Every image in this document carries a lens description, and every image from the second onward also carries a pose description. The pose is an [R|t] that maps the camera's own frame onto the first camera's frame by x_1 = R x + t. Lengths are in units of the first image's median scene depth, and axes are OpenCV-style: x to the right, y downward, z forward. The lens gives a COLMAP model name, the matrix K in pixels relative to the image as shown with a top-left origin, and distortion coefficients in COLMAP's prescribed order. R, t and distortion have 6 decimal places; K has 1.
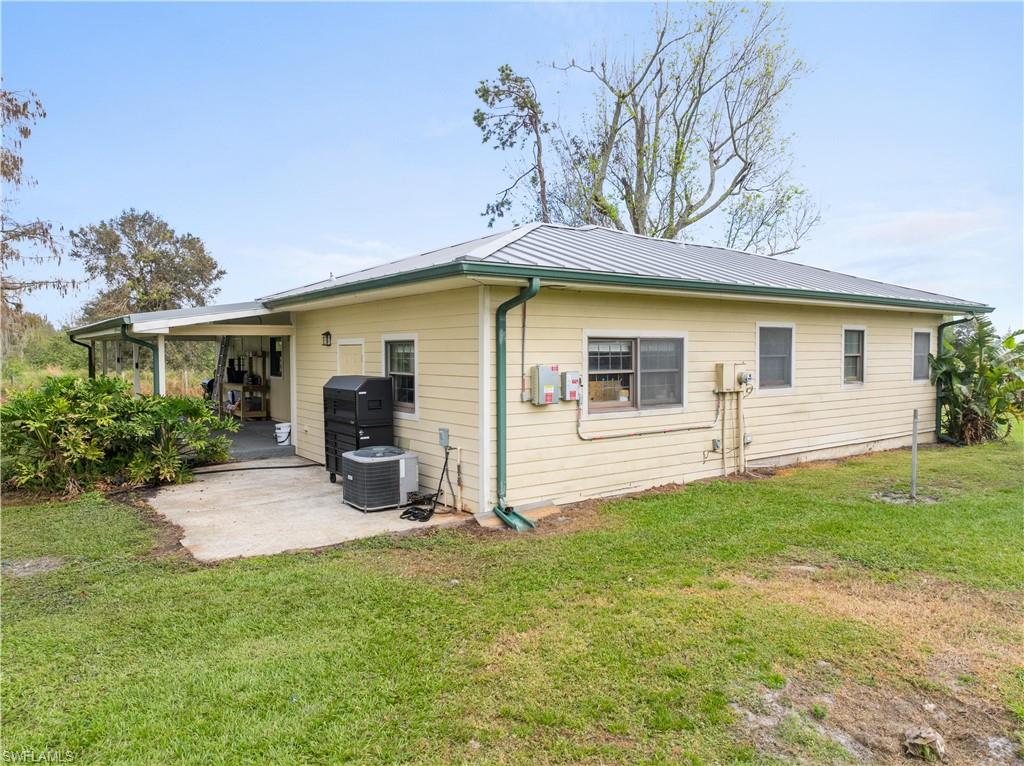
lens RADIAL K [[725.1, 0, 511.6], [0, 725.1, 382.1], [0, 0, 1]] dist [-0.038811, 0.006094]
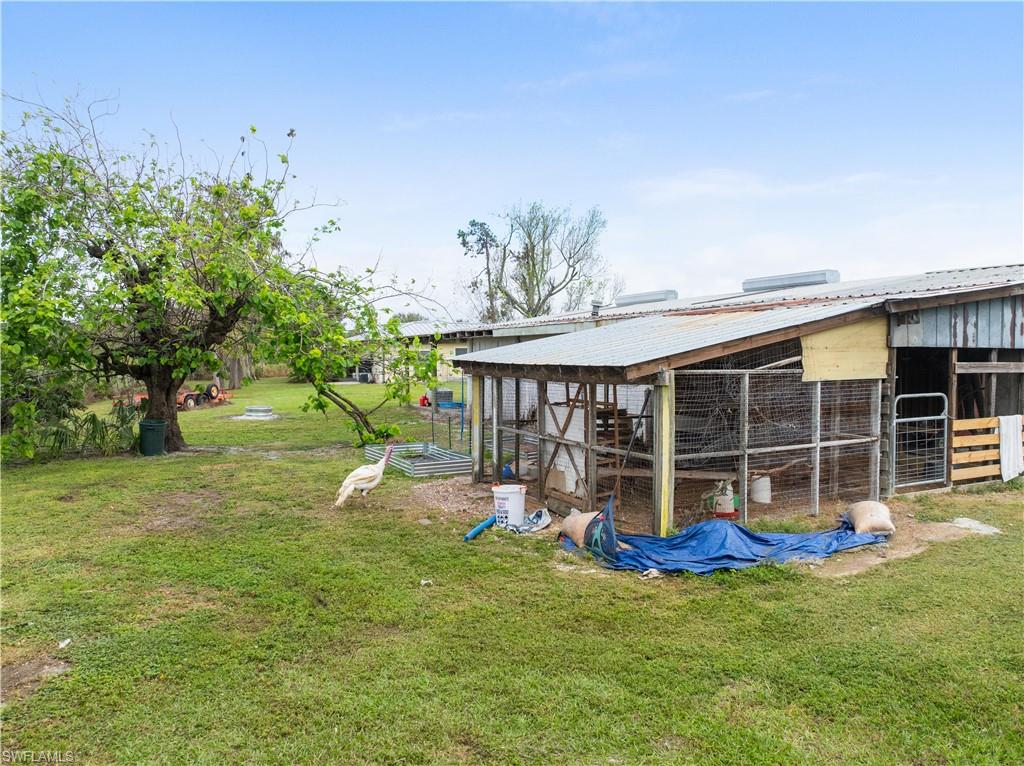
lens RADIAL K [[725.1, 0, 511.7], [0, 725.1, 385.0], [0, 0, 1]] dist [-0.038811, 0.006094]
pose [[0.984938, 0.006824, -0.172773, 0.494374], [-0.006748, 0.999977, 0.001030, 0.046794], [0.172776, 0.000151, 0.984961, -1.127862]]
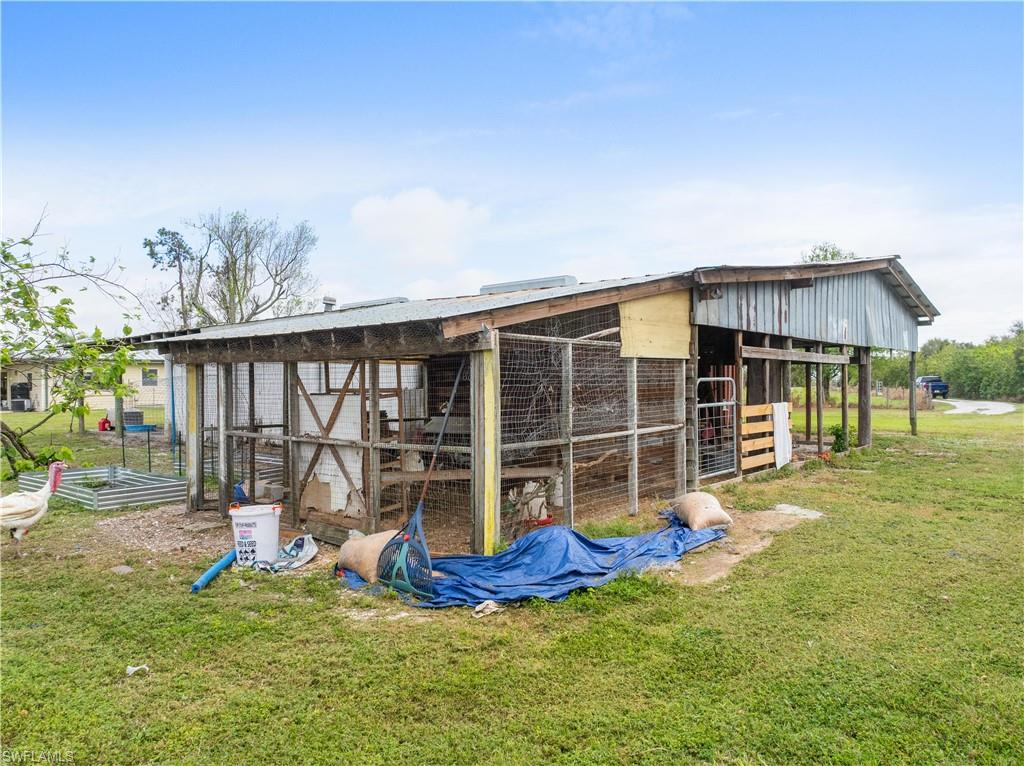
lens RADIAL K [[725.1, 0, 513.0], [0, 725.1, 382.0], [0, 0, 1]] dist [-0.038811, 0.006094]
pose [[0.973440, -0.007976, 0.228802, 0.469471], [0.018071, 0.998952, -0.042059, 0.061556], [-0.228227, 0.045076, 0.972564, -1.061608]]
